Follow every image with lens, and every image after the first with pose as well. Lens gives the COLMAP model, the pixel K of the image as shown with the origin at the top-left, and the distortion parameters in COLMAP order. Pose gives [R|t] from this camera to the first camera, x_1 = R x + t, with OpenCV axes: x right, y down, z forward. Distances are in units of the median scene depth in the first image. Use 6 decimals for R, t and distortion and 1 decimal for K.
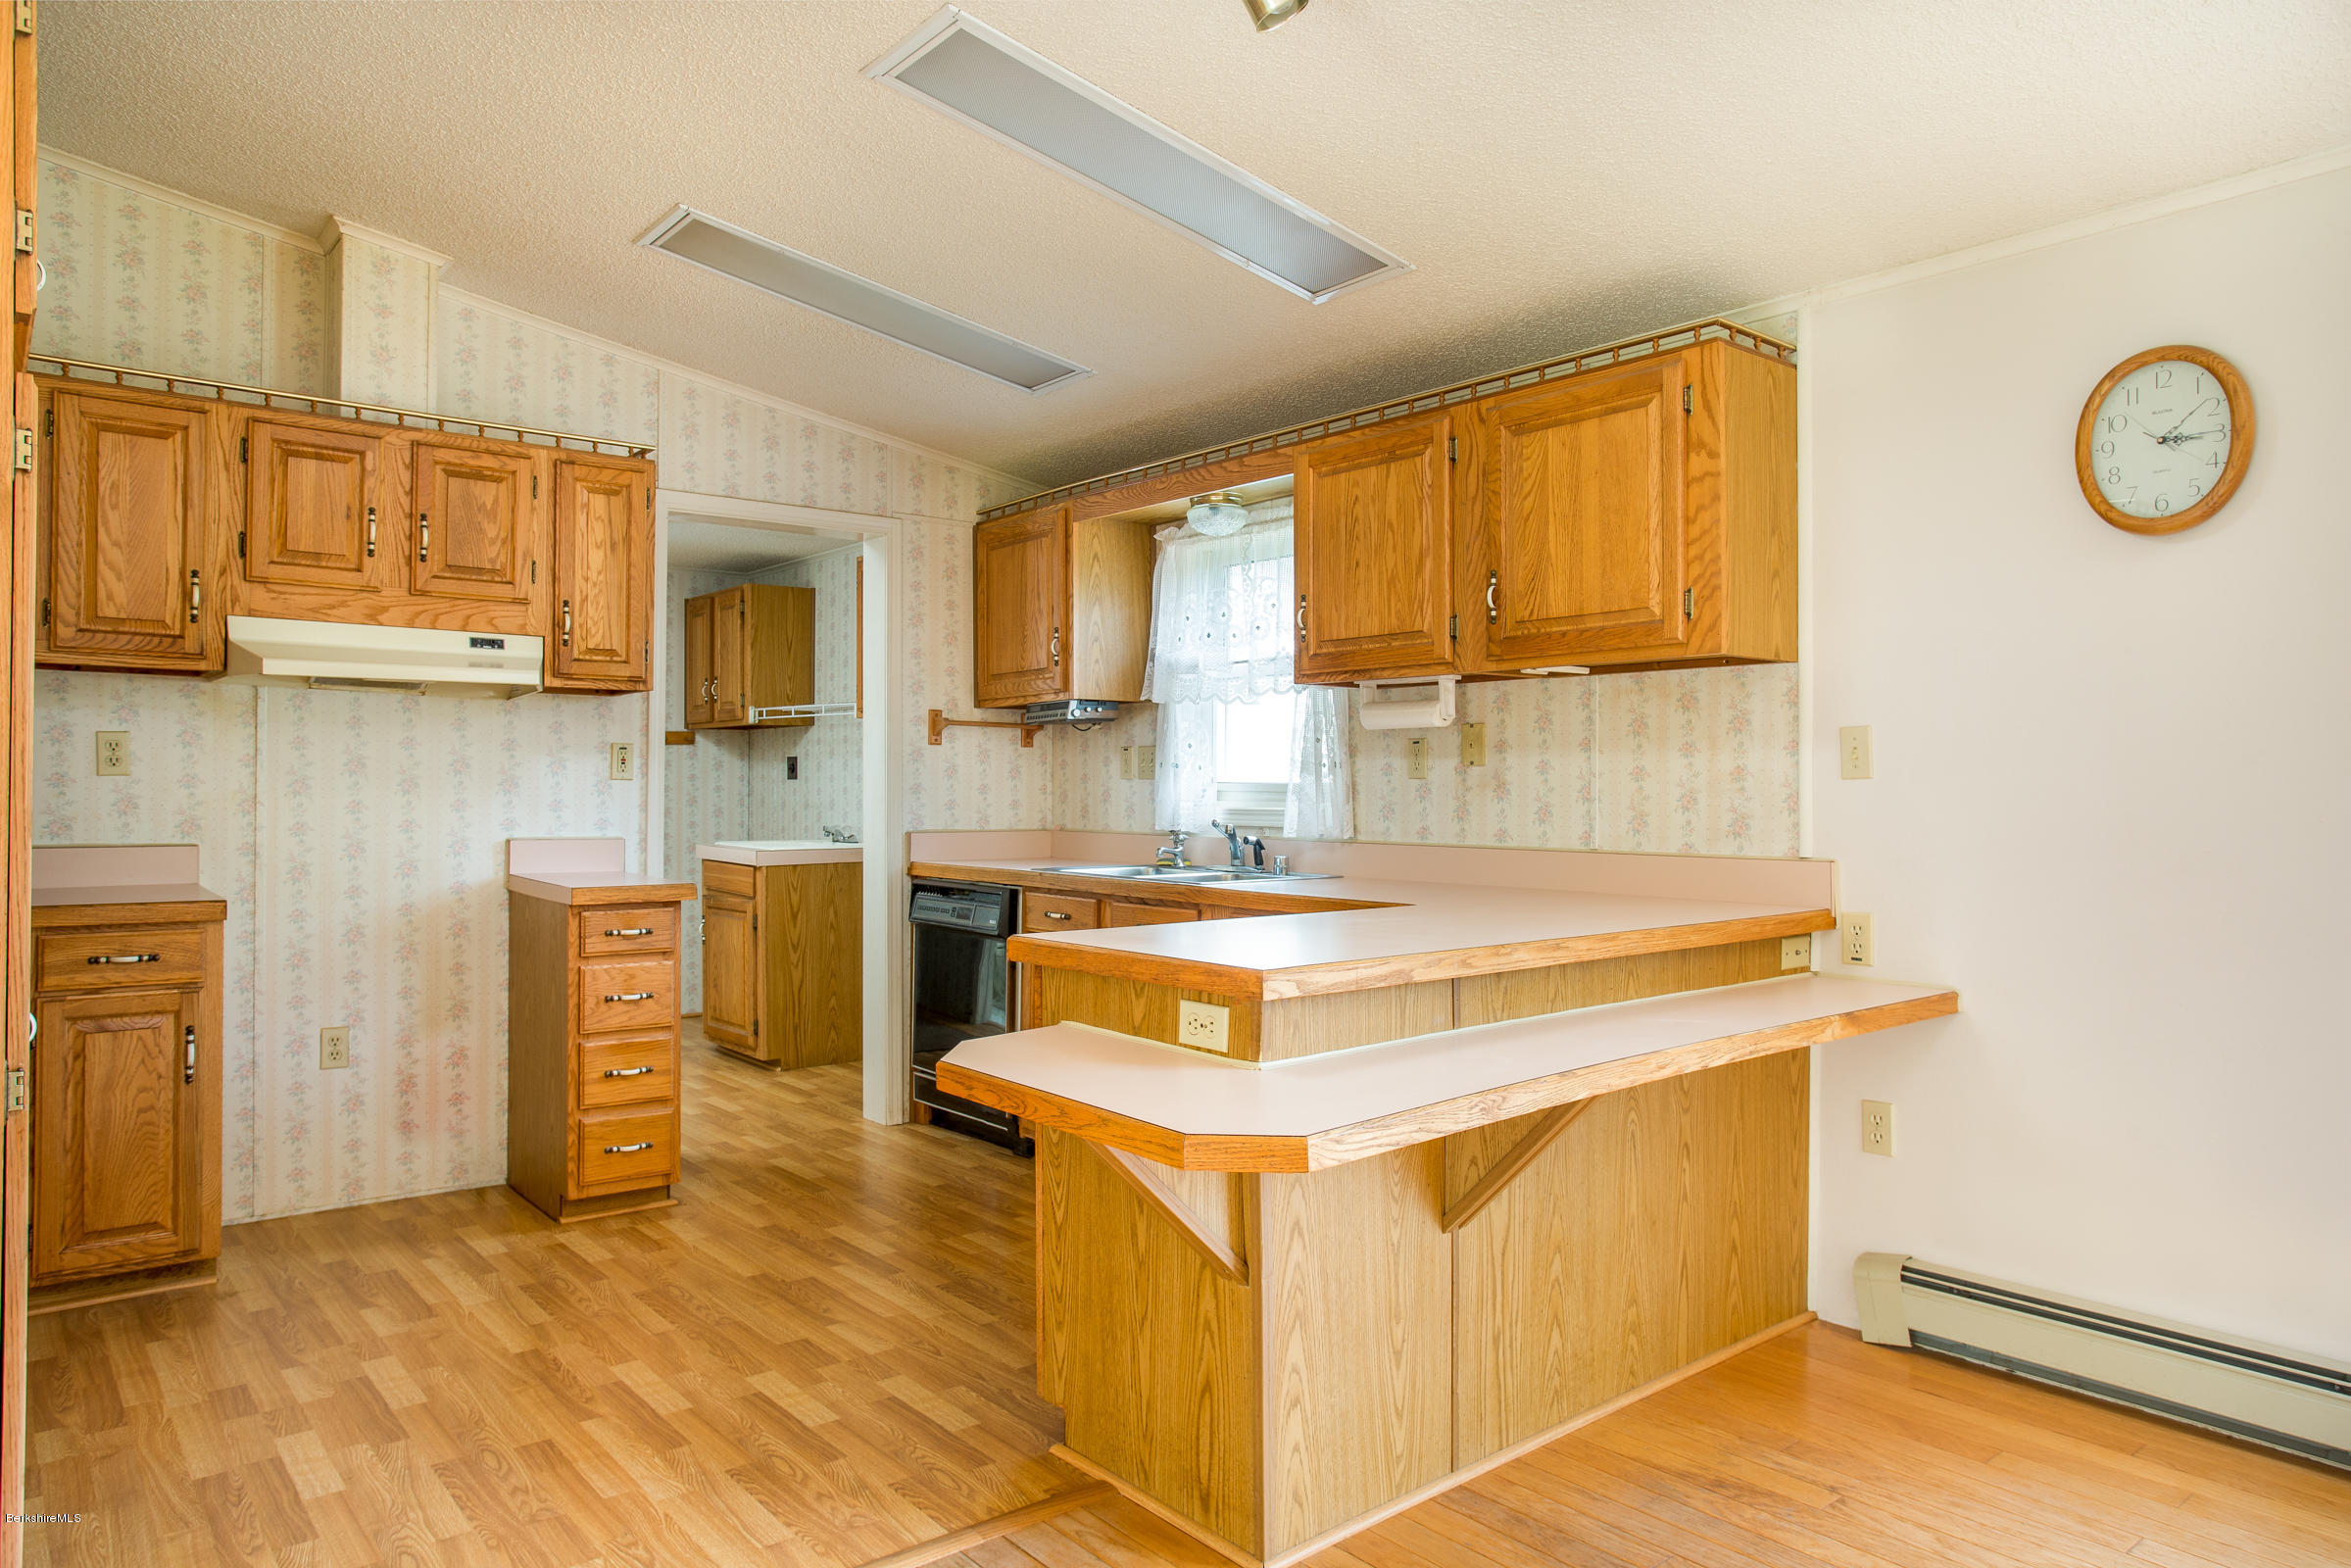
lens RADIAL K [[1492.9, 0, 1175.5], [0, 1492.9, 784.0], [0, 0, 1]] dist [-0.042095, 0.049924]
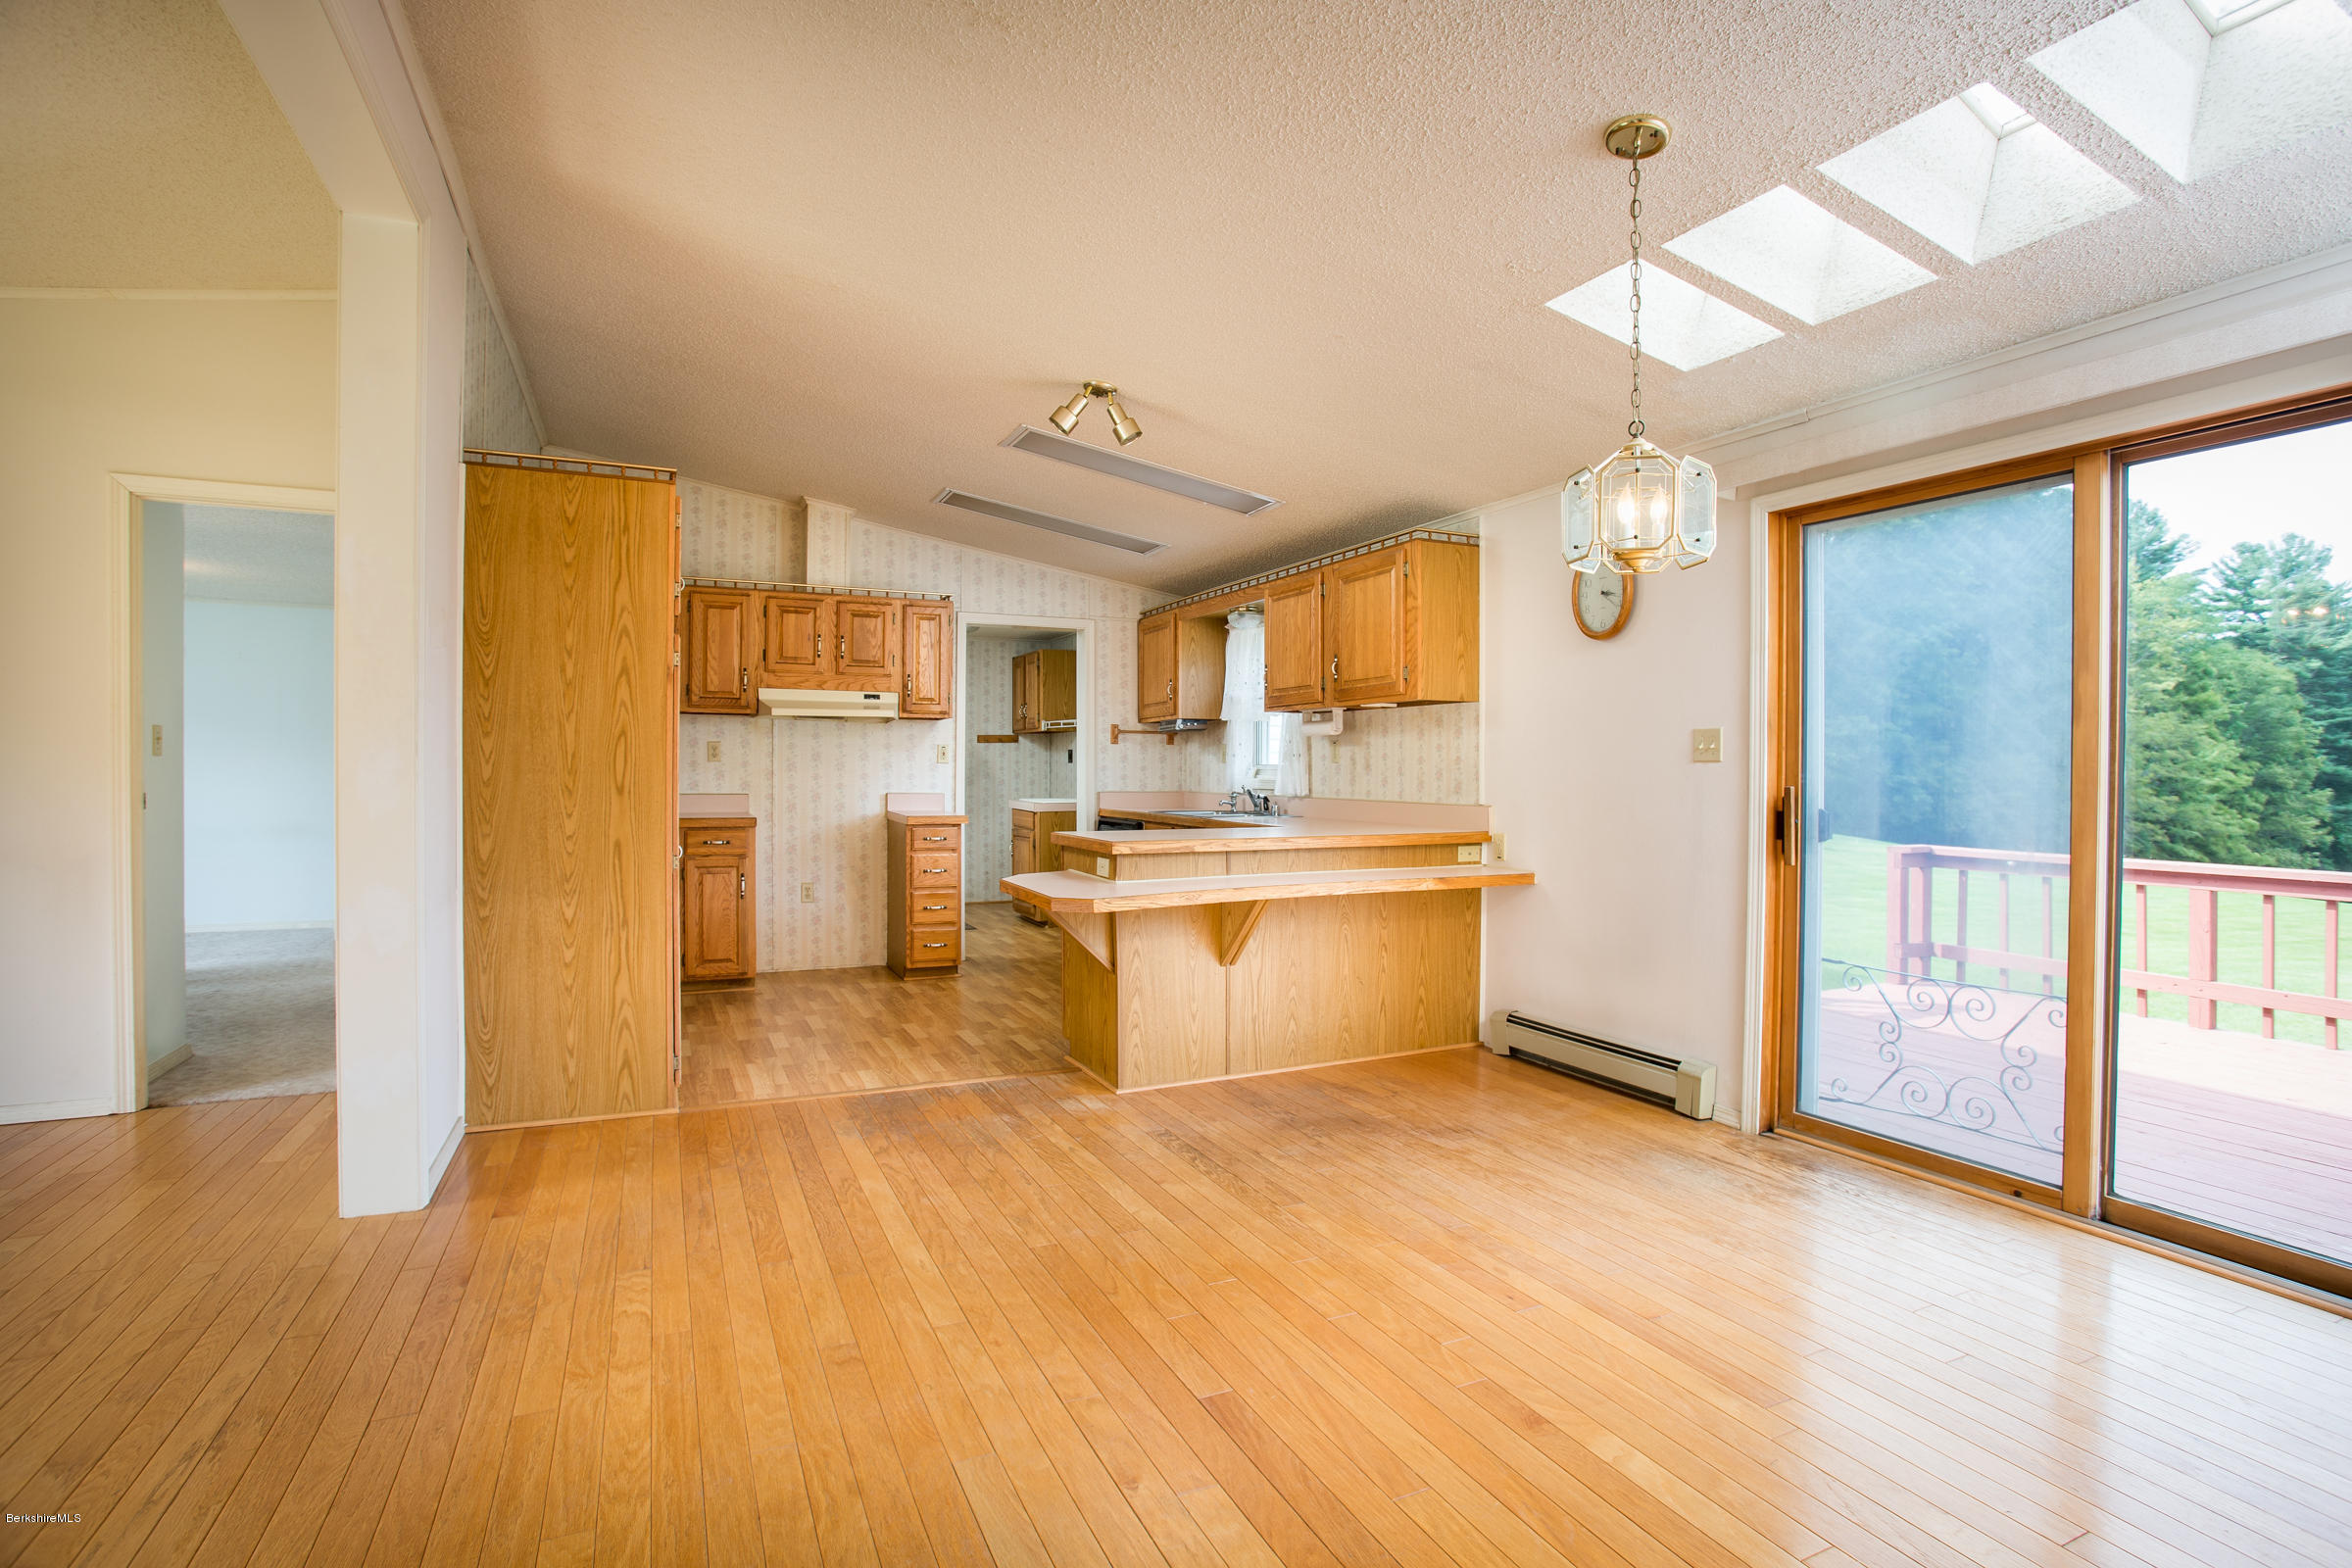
lens RADIAL K [[1162.0, 0, 1176.0], [0, 1162.0, 784.0], [0, 0, 1]] dist [-0.040733, 0.000638]
pose [[0.966646, 0.004512, -0.256075, 0.364052], [-0.000598, 0.999882, 0.015360, 0.000663], [0.256114, -0.014694, 0.966535, -0.456118]]
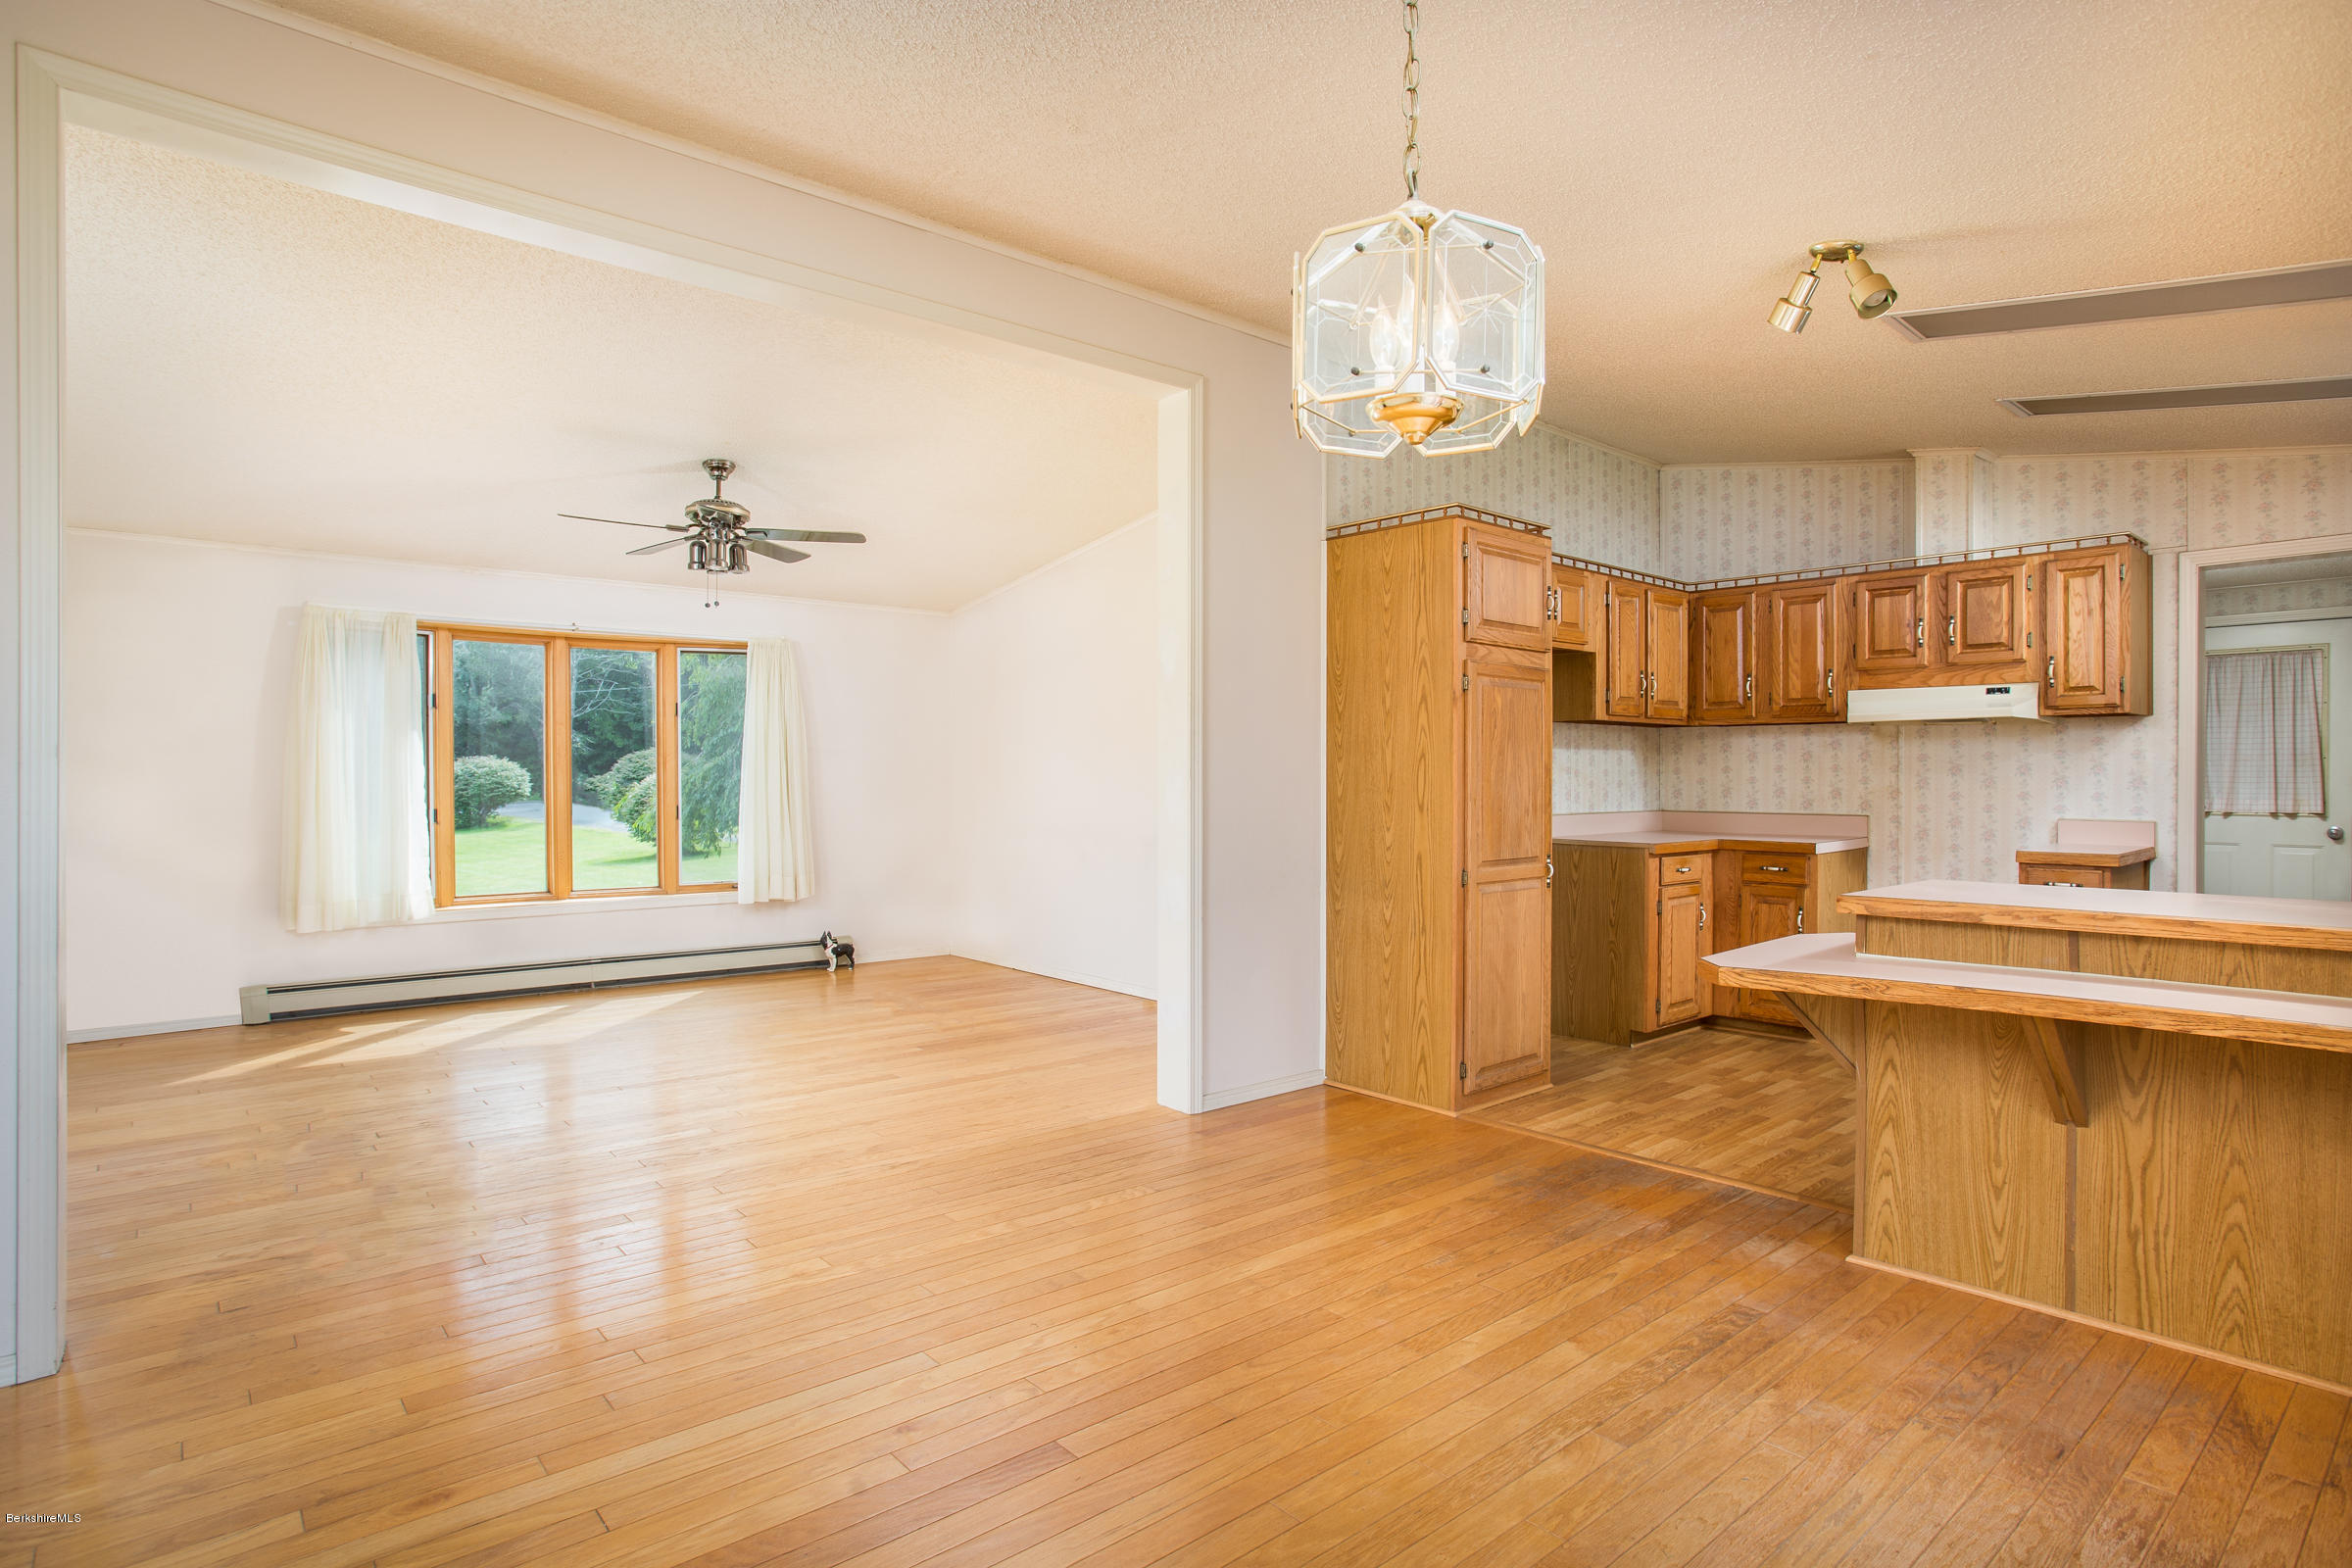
lens RADIAL K [[1239.9, 0, 1176.0], [0, 1239.9, 784.0], [0, 0, 1]] dist [-0.061028, 0.030619]
pose [[0.018145, 0.001521, -0.999834, 0.808719], [0.004302, 0.999989, 0.001600, -0.003701], [0.999826, -0.004331, 0.018139, 0.126574]]
